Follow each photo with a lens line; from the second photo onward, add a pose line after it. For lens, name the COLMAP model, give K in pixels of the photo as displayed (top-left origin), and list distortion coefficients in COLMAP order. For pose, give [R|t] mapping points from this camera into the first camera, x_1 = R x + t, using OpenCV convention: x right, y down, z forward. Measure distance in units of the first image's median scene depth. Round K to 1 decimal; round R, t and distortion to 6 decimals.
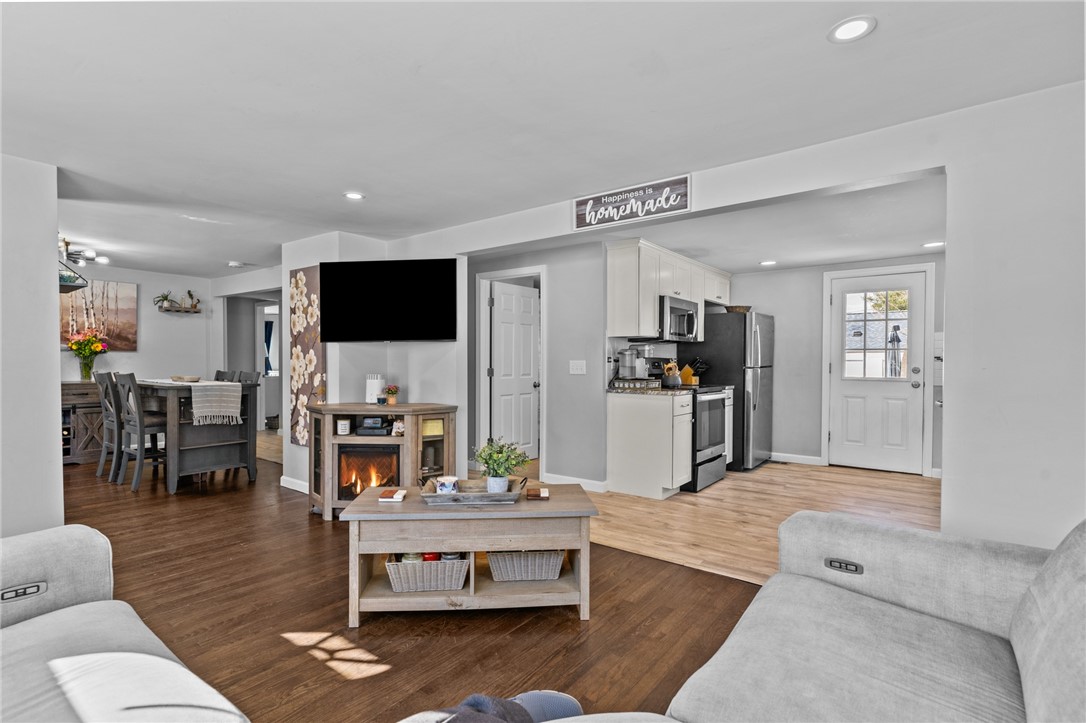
lens RADIAL K [[525.4, 0, 543.0], [0, 525.4, 361.5], [0, 0, 1]] dist [0.001518, 0.000794]
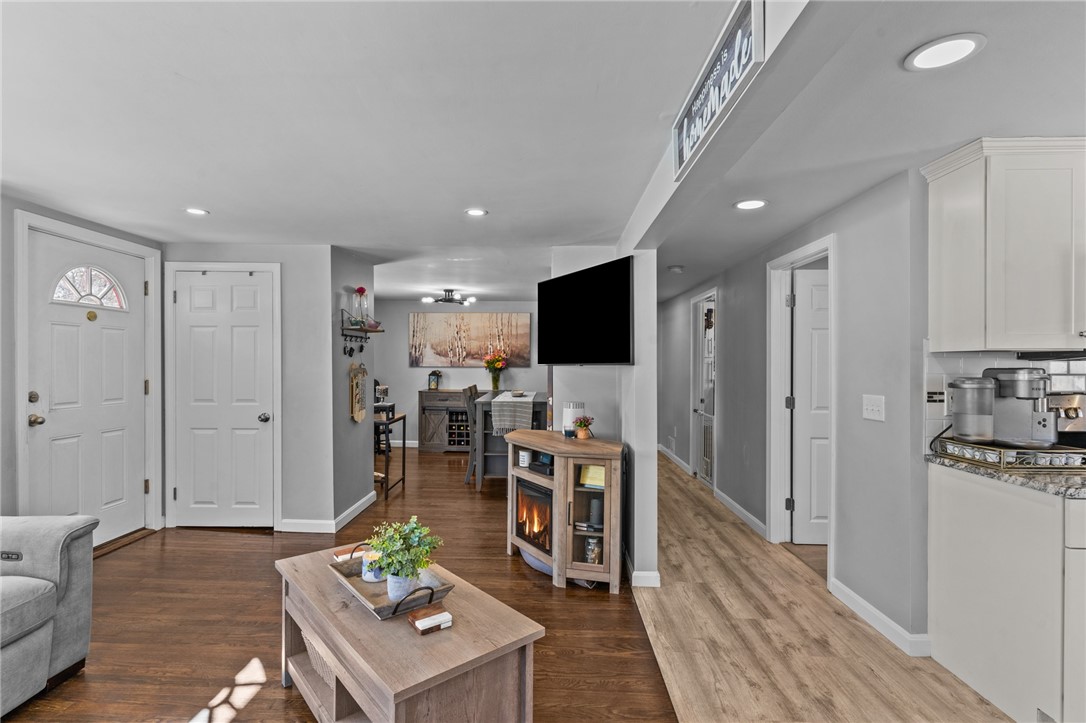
lens RADIAL K [[525.4, 0, 543.0], [0, 525.4, 361.5], [0, 0, 1]] dist [0.001518, 0.000794]
pose [[0.573927, -0.002513, -0.818903, 0.325504], [-0.002882, 0.999983, -0.005088, -0.034107], [0.818902, 0.005280, 0.573910, 0.401487]]
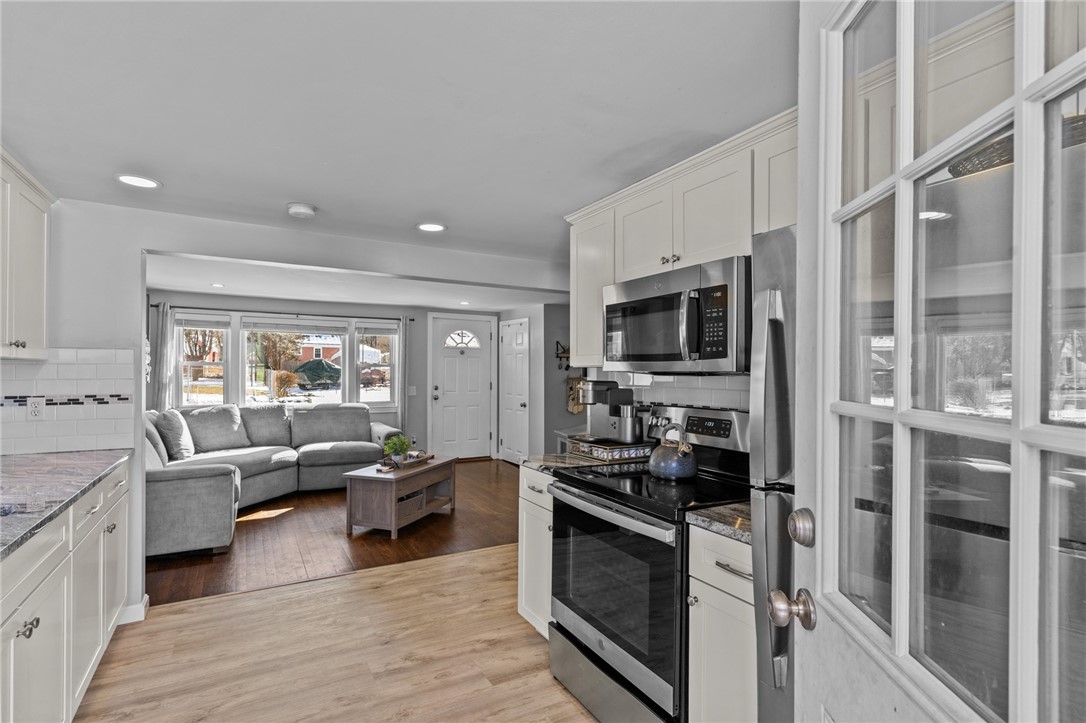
lens RADIAL K [[515.5, 0, 535.5], [0, 515.5, 365.6], [0, 0, 1]] dist [0.001345, 0.000454]
pose [[-0.402133, -0.015752, -0.915446, 0.623763], [-0.006575, 0.999876, -0.014316, -0.037214], [0.915557, 0.000262, -0.402187, 0.968654]]
